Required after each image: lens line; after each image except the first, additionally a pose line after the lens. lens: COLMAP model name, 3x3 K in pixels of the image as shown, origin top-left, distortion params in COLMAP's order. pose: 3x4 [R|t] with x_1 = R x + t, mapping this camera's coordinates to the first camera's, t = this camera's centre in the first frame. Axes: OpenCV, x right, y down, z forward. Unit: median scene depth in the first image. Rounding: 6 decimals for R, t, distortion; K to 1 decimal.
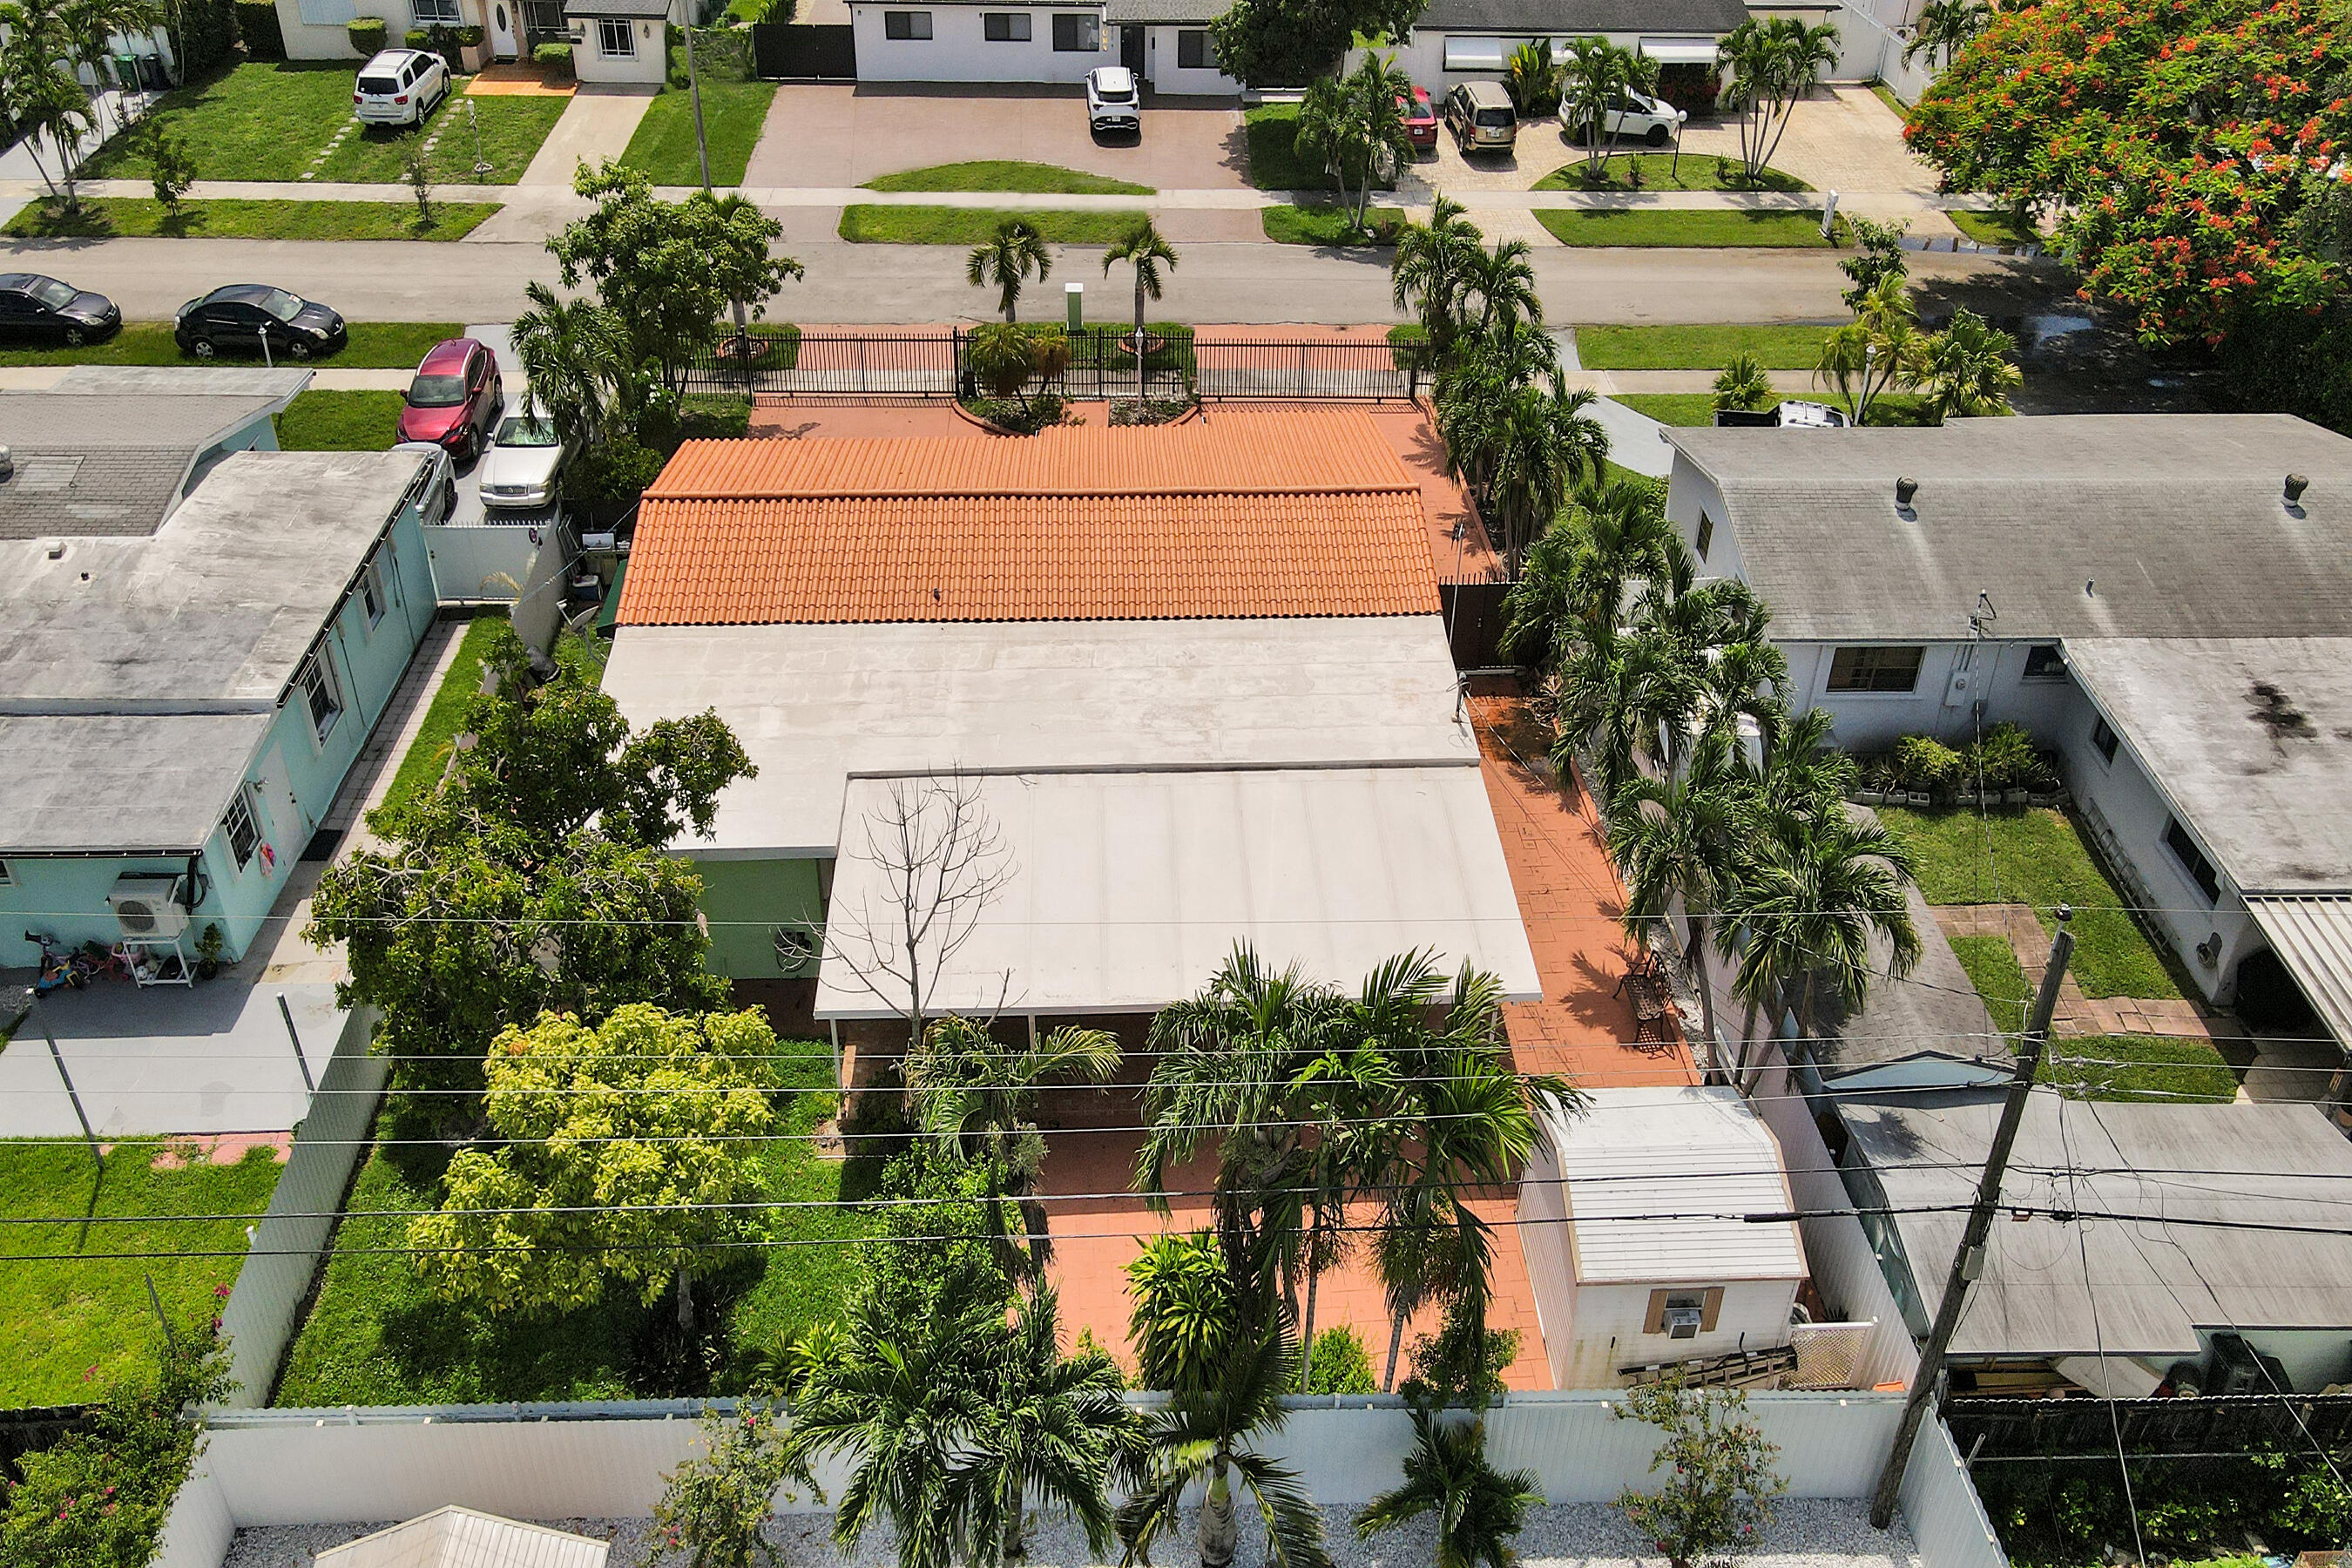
lens RADIAL K [[1635.6, 0, 1164.7], [0, 1635.6, 681.1], [0, 0, 1]] dist [0.004729, 0.023261]
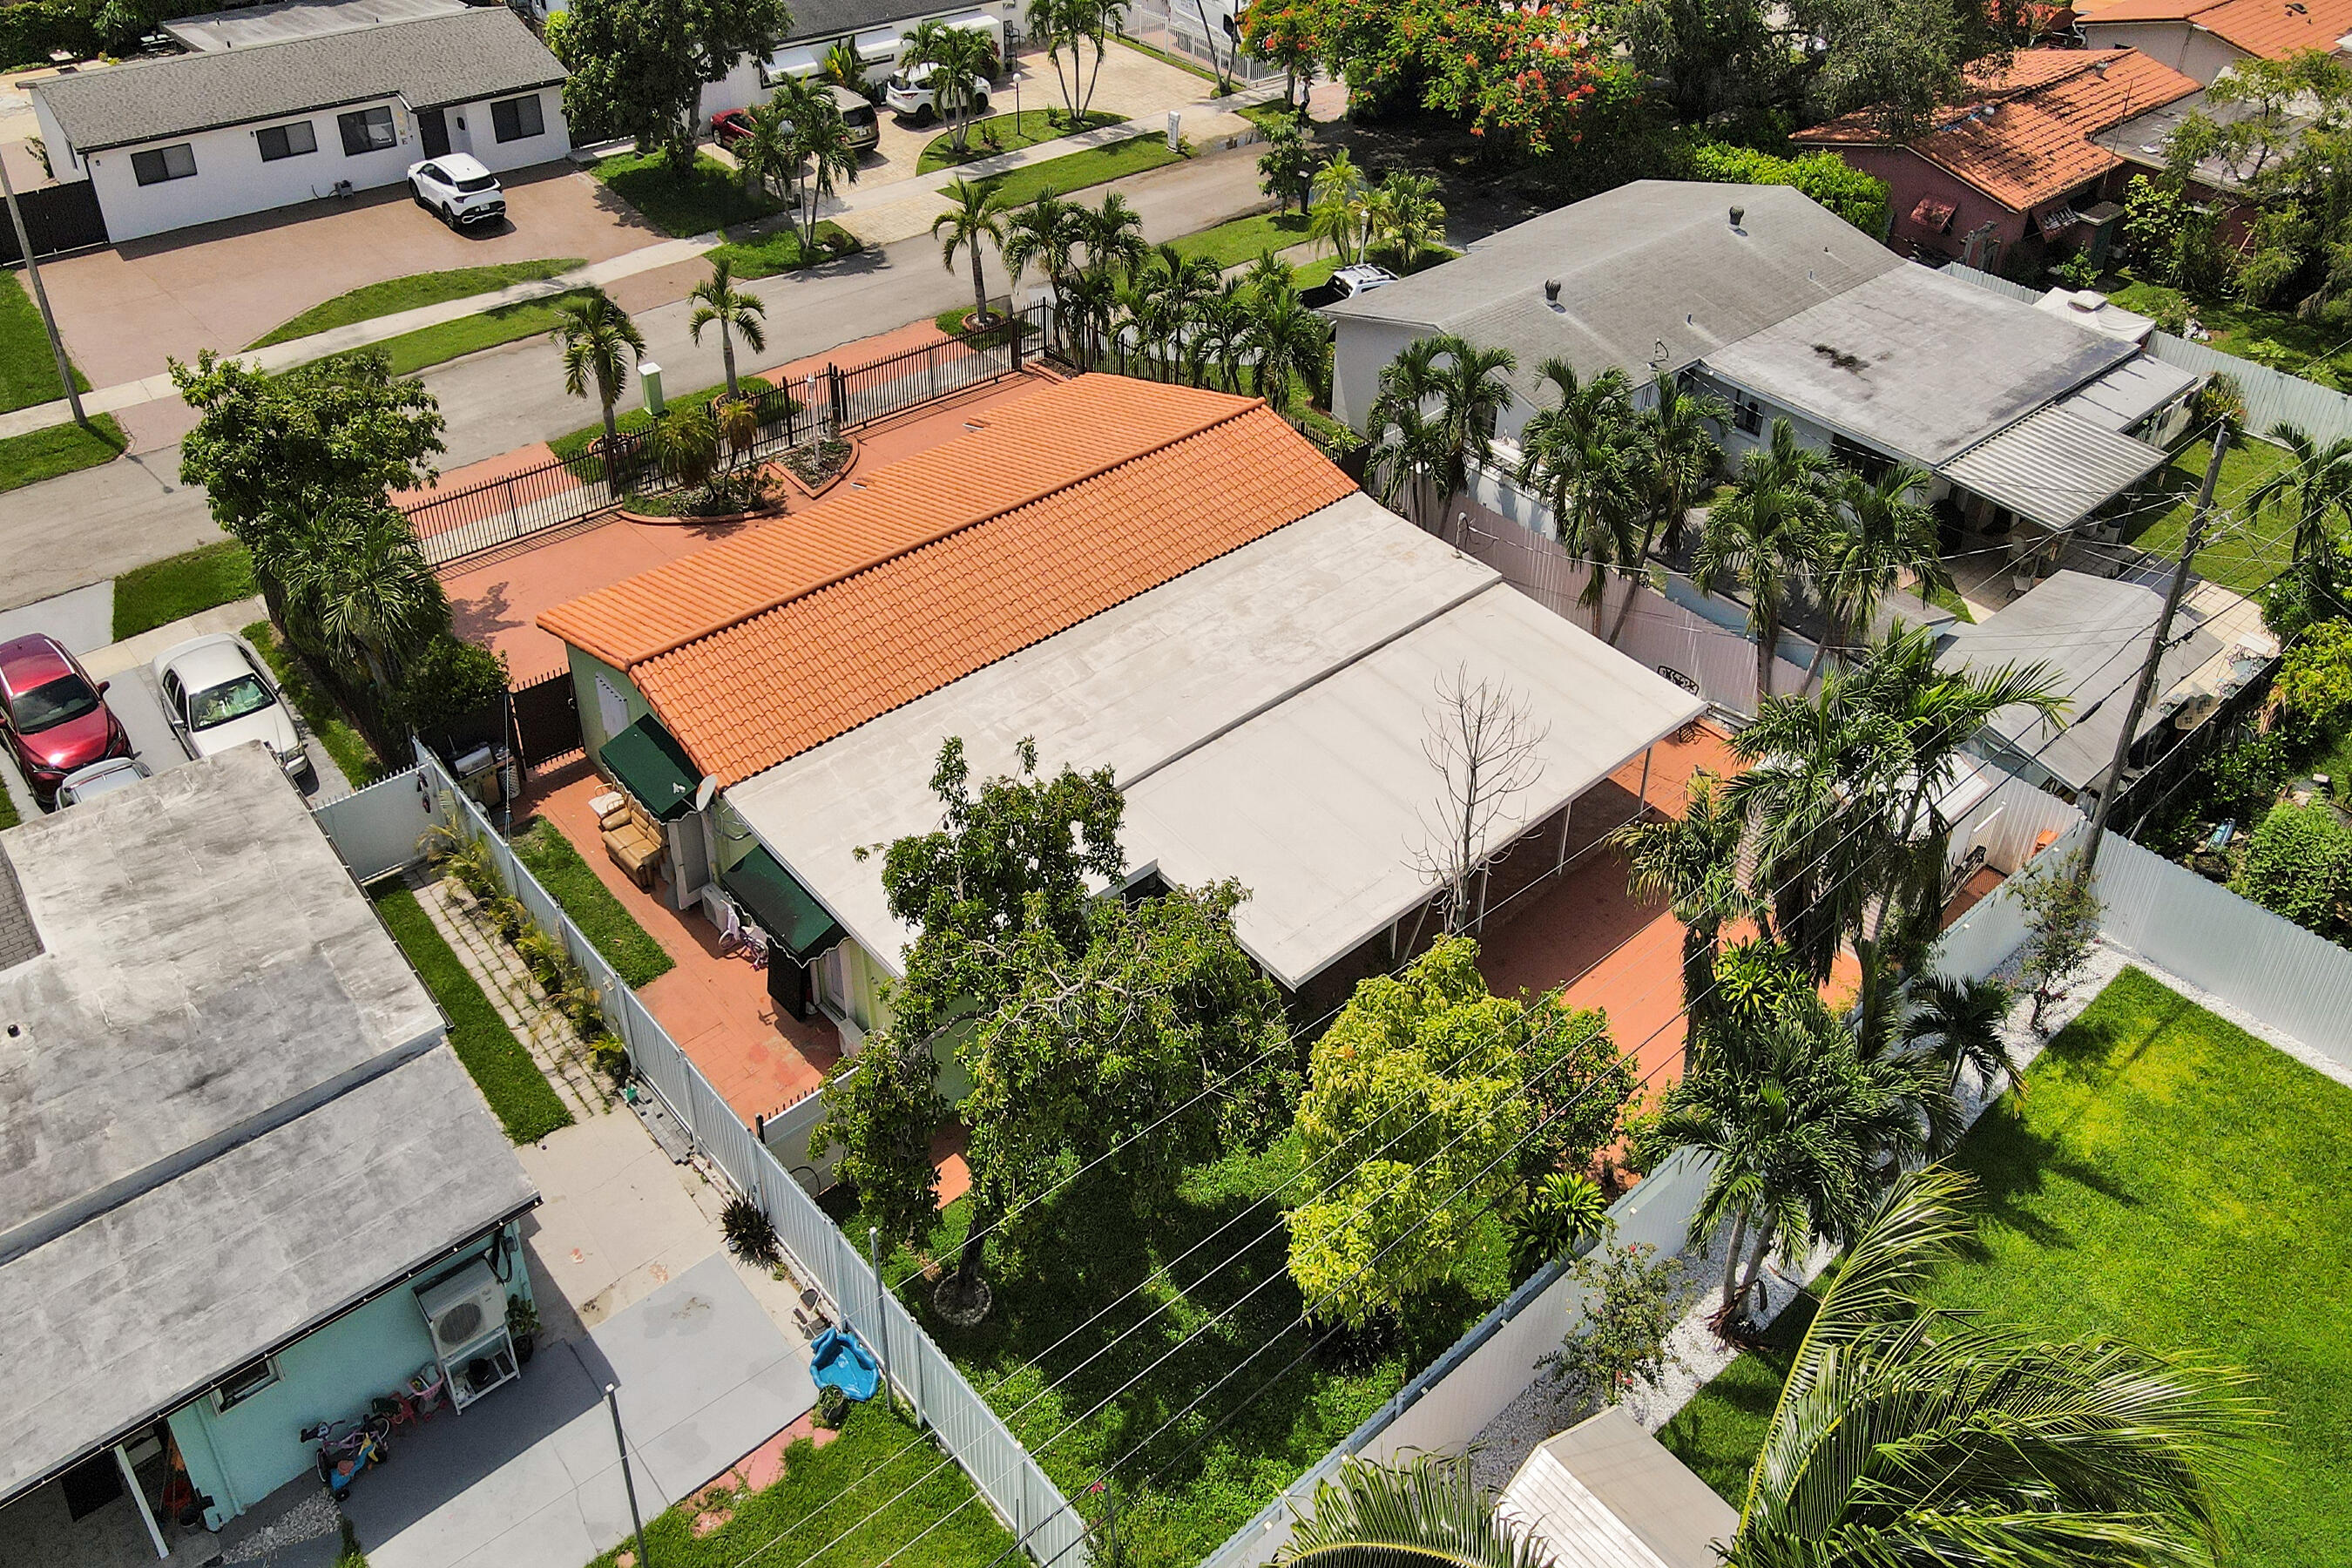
lens RADIAL K [[1635.6, 0, 1164.7], [0, 1635.6, 681.1], [0, 0, 1]] dist [0.004729, 0.023261]
pose [[0.789607, -0.380045, 0.481755, -0.291989], [0.383281, 0.918583, 0.096442, -0.043683], [-0.479184, 0.108496, 0.870983, 0.044801]]
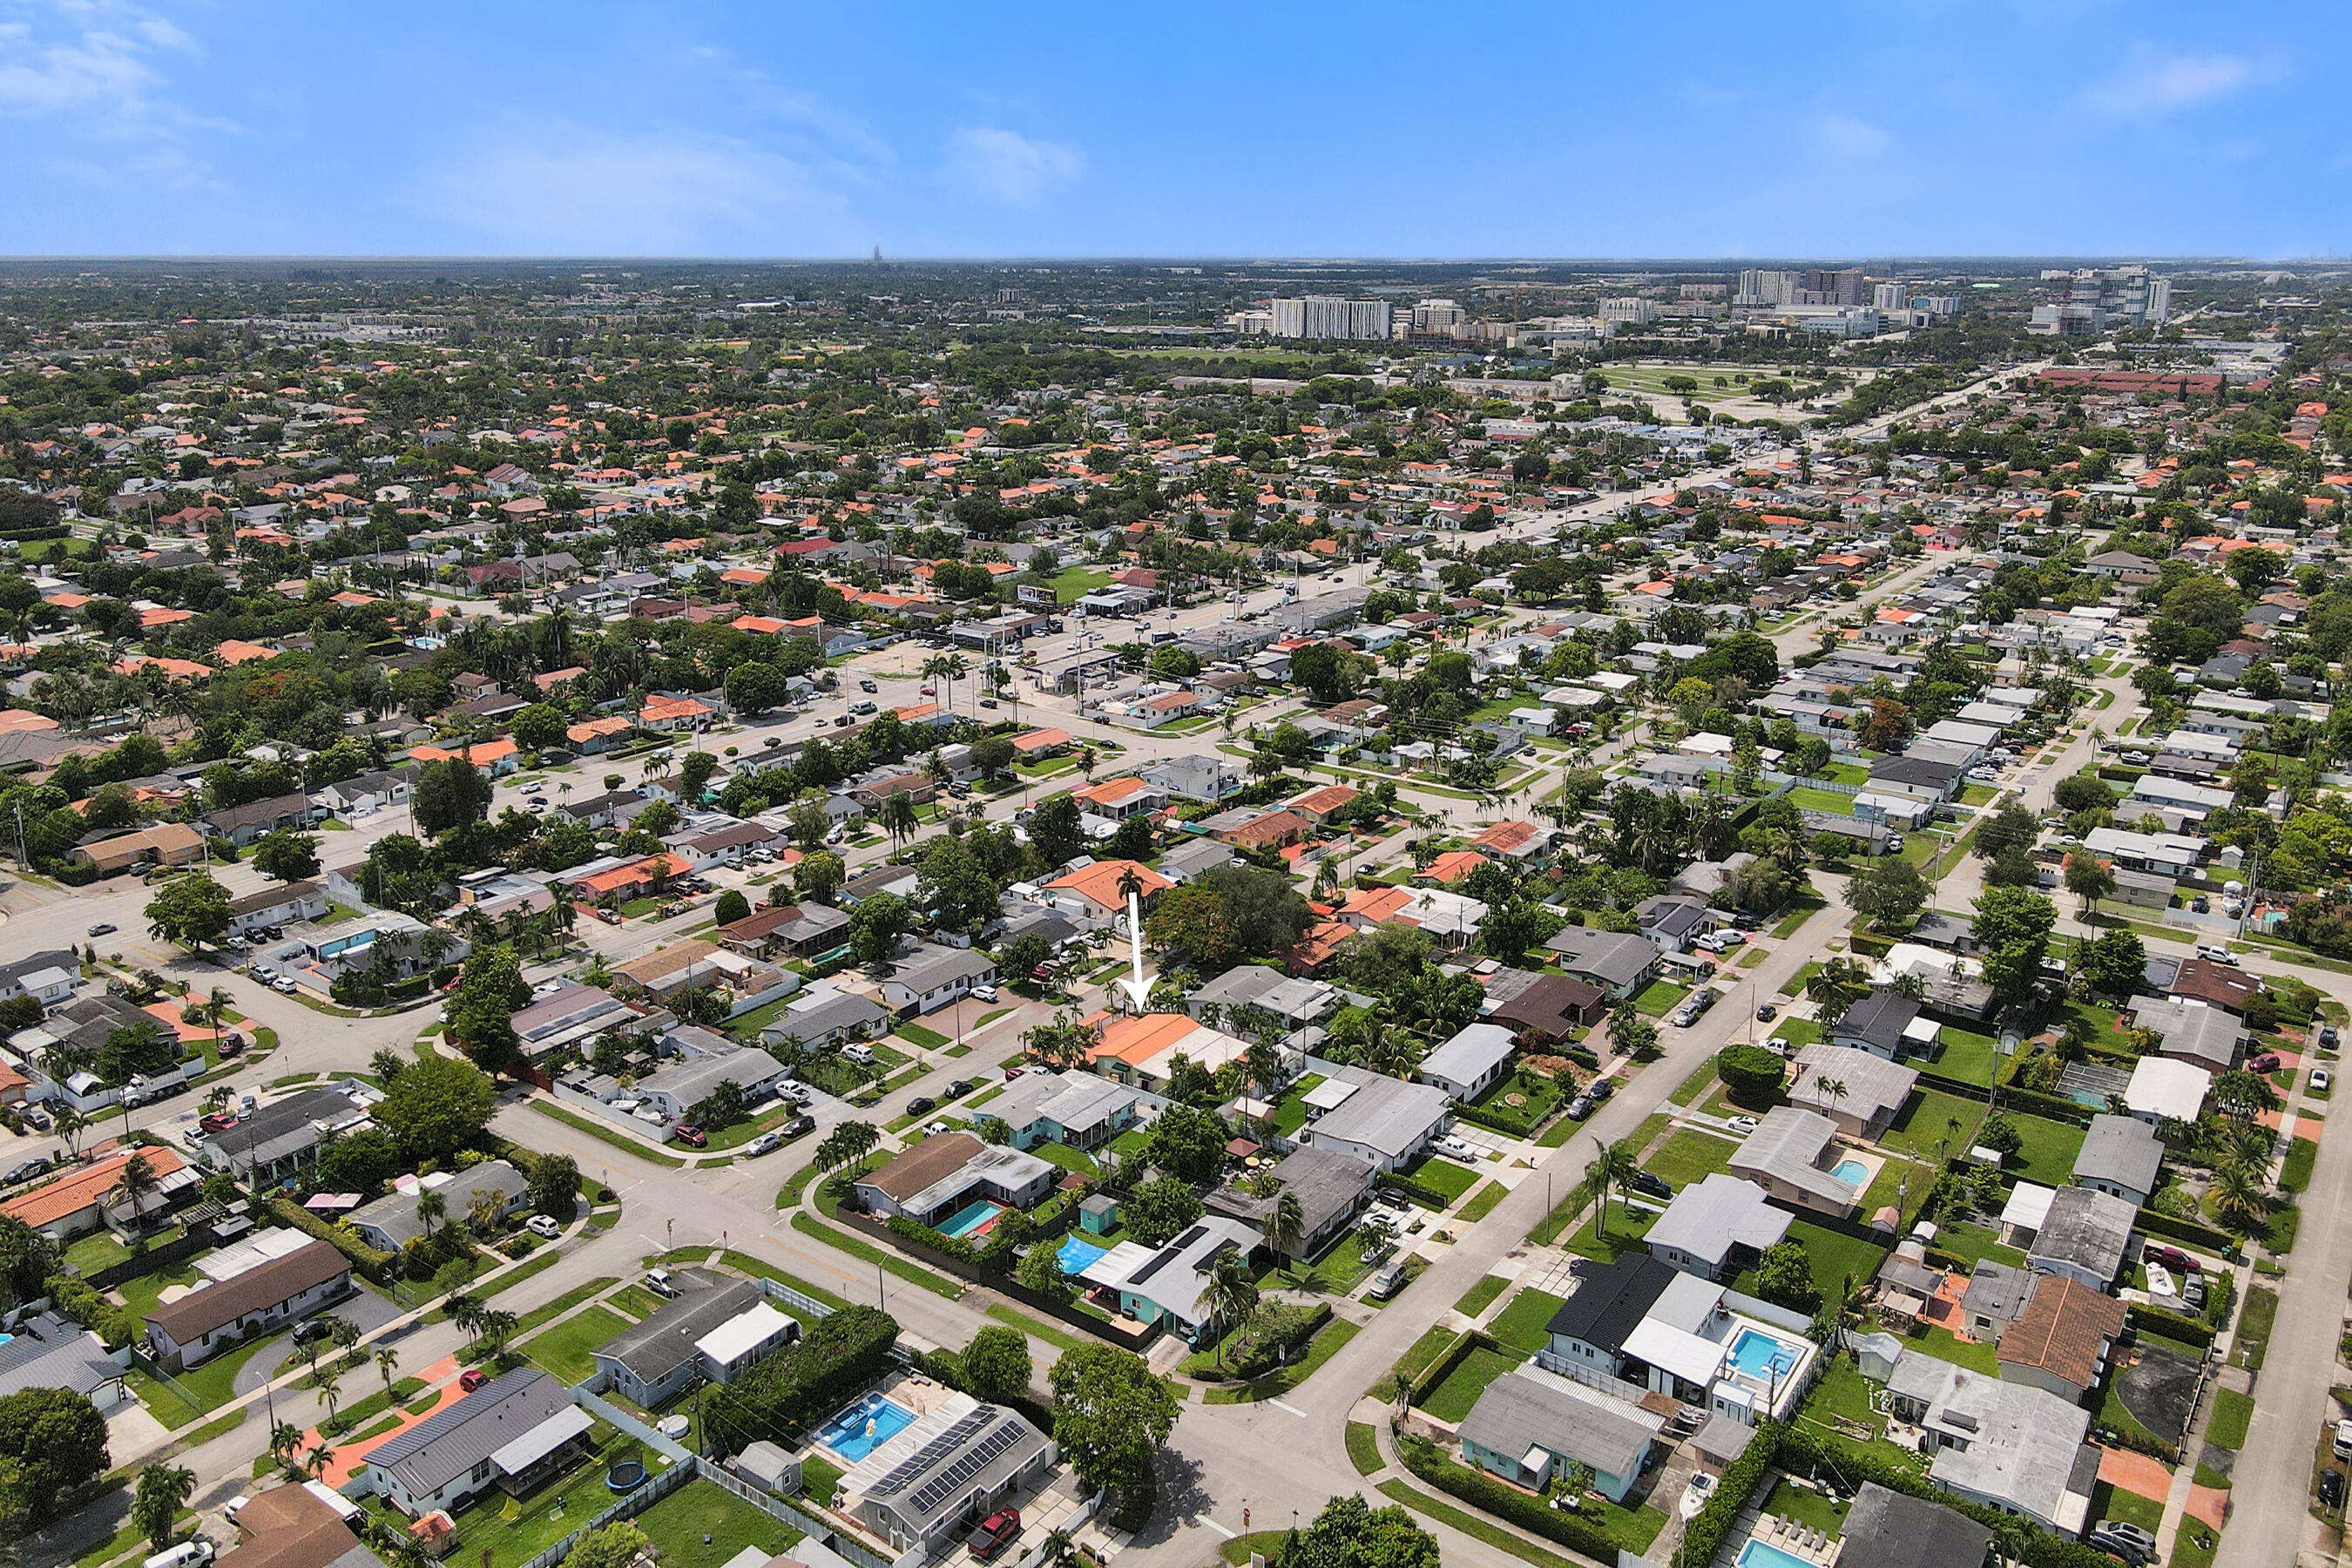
lens RADIAL K [[1693.3, 0, 1171.3], [0, 1693.3, 775.3], [0, 0, 1]] dist [0.015353, 0.001530]
pose [[0.633848, -0.247633, 0.732744, -2.883782], [0.491654, 0.860333, -0.134546, -0.028259], [-0.597087, 0.445538, 0.667071, -2.494807]]
